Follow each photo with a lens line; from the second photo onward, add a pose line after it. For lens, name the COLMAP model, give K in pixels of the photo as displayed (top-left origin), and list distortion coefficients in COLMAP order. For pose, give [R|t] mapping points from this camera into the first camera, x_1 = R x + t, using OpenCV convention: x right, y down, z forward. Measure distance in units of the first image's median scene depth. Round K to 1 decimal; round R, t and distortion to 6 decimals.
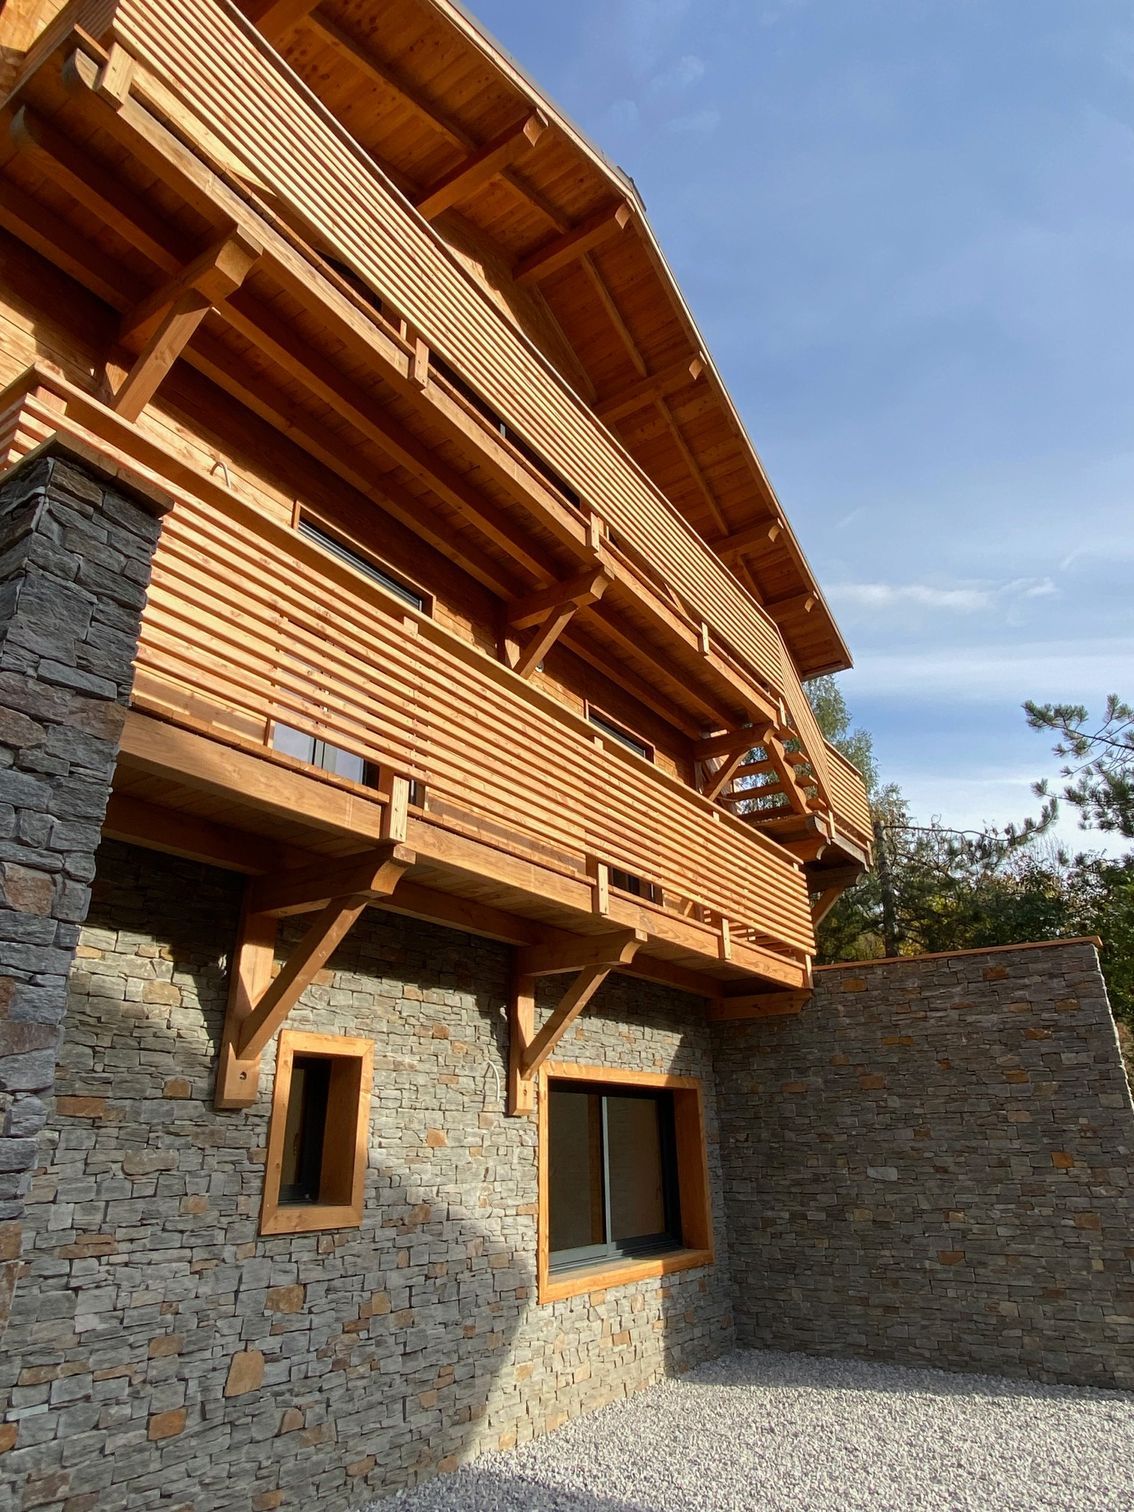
lens RADIAL K [[918.7, 0, 567.0], [0, 918.7, 756.0], [0, 0, 1]] dist [0.001599, -0.000964]
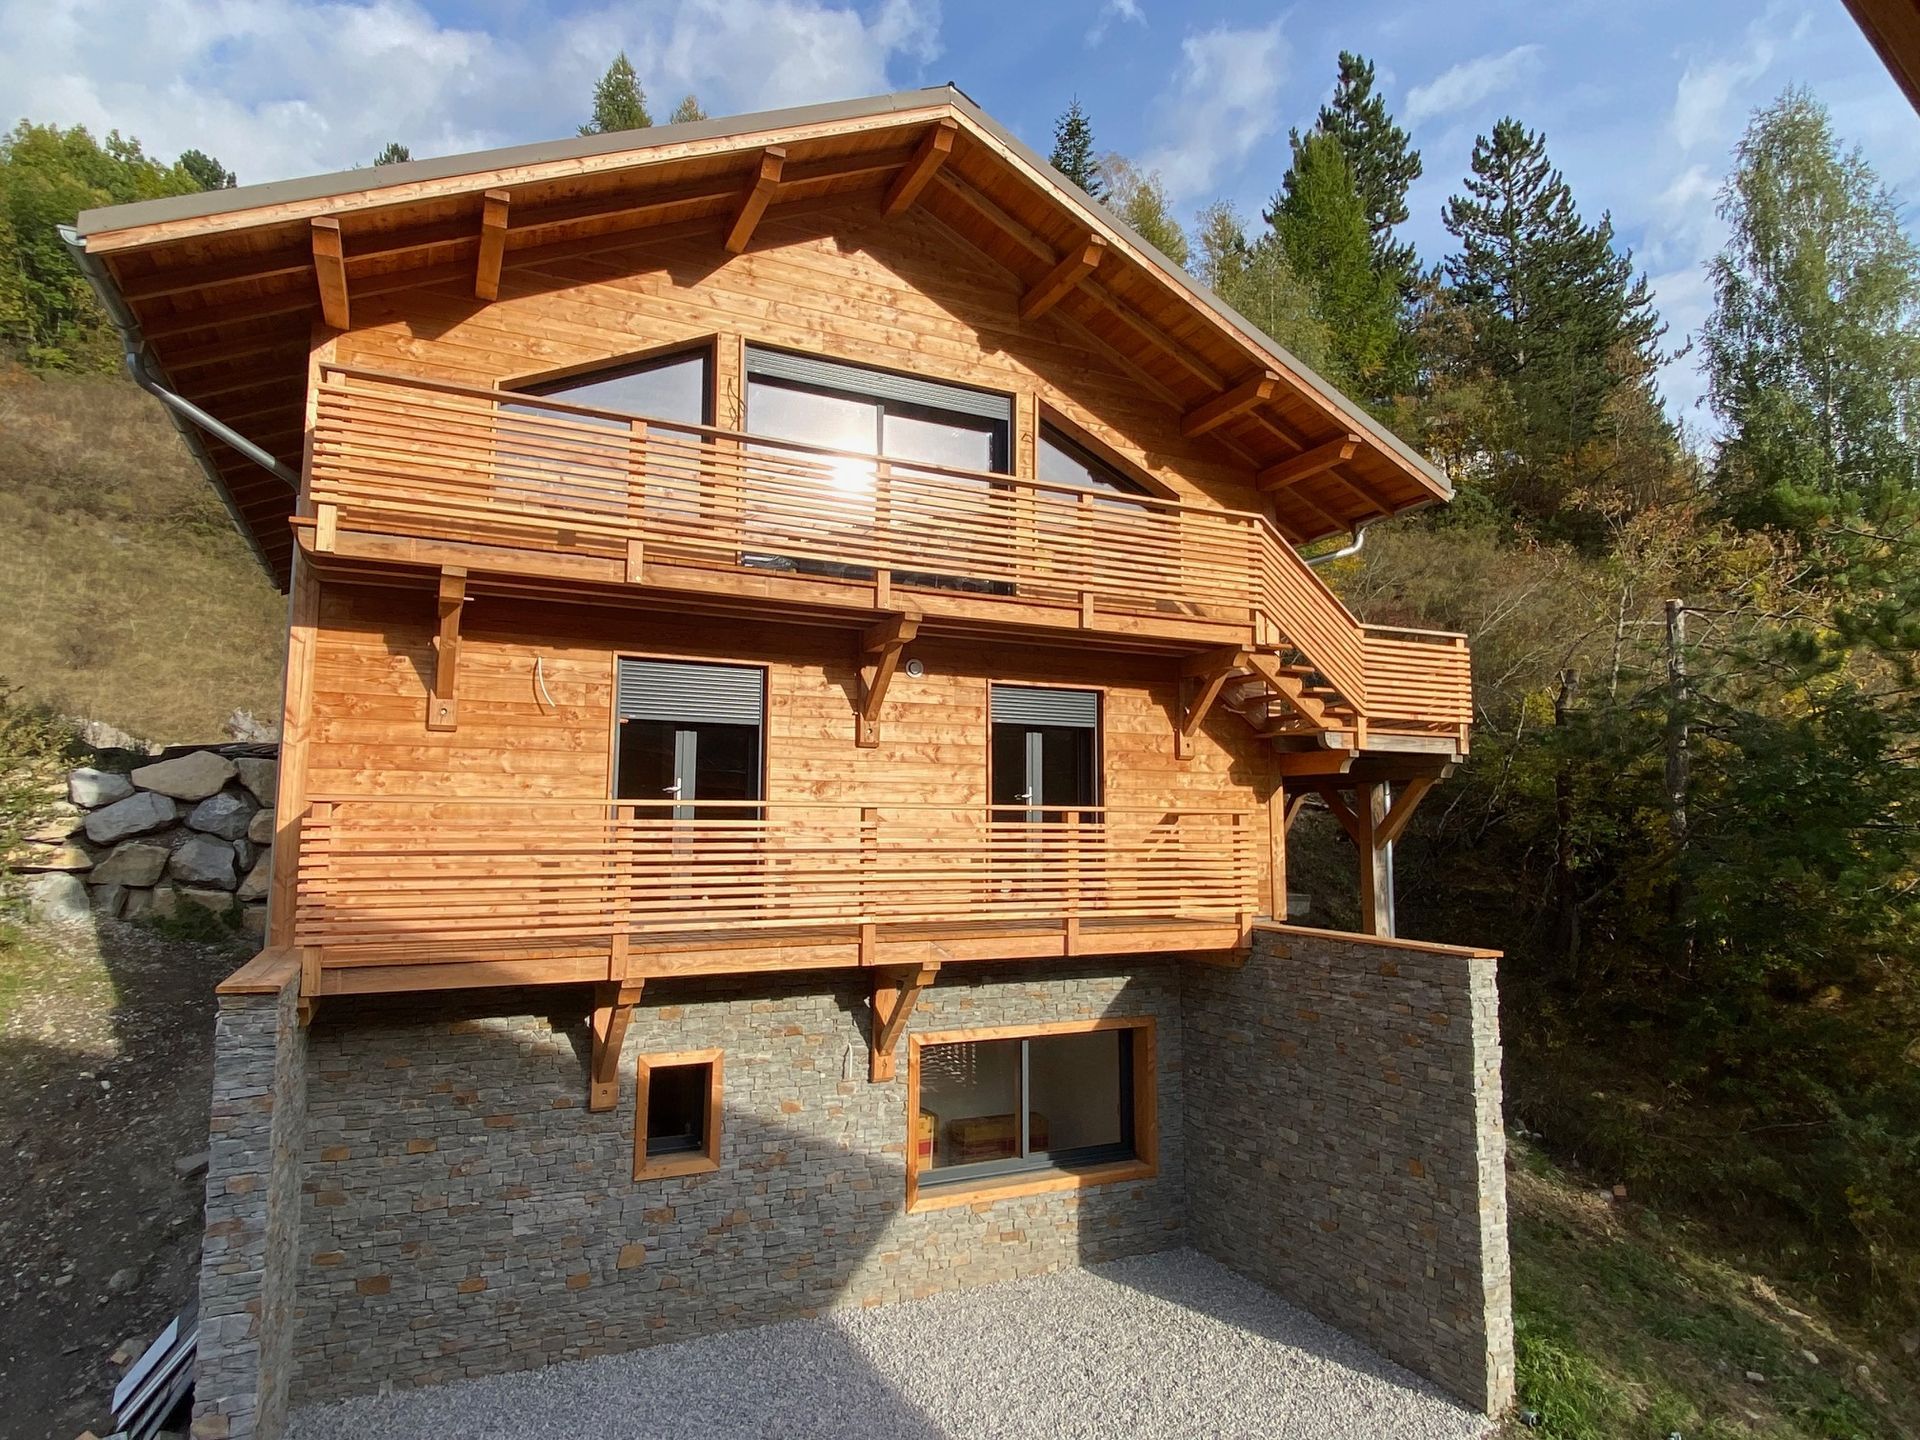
lens RADIAL K [[1124.3, 0, 960.0], [0, 1124.3, 720.0], [0, 0, 1]] dist [0.029910, -0.000067]
pose [[0.863910, -0.028112, -0.502861, 0.969913], [0.178379, 0.950800, 0.253300, -0.534207], [0.470999, -0.308528, 0.826420, -0.106264]]
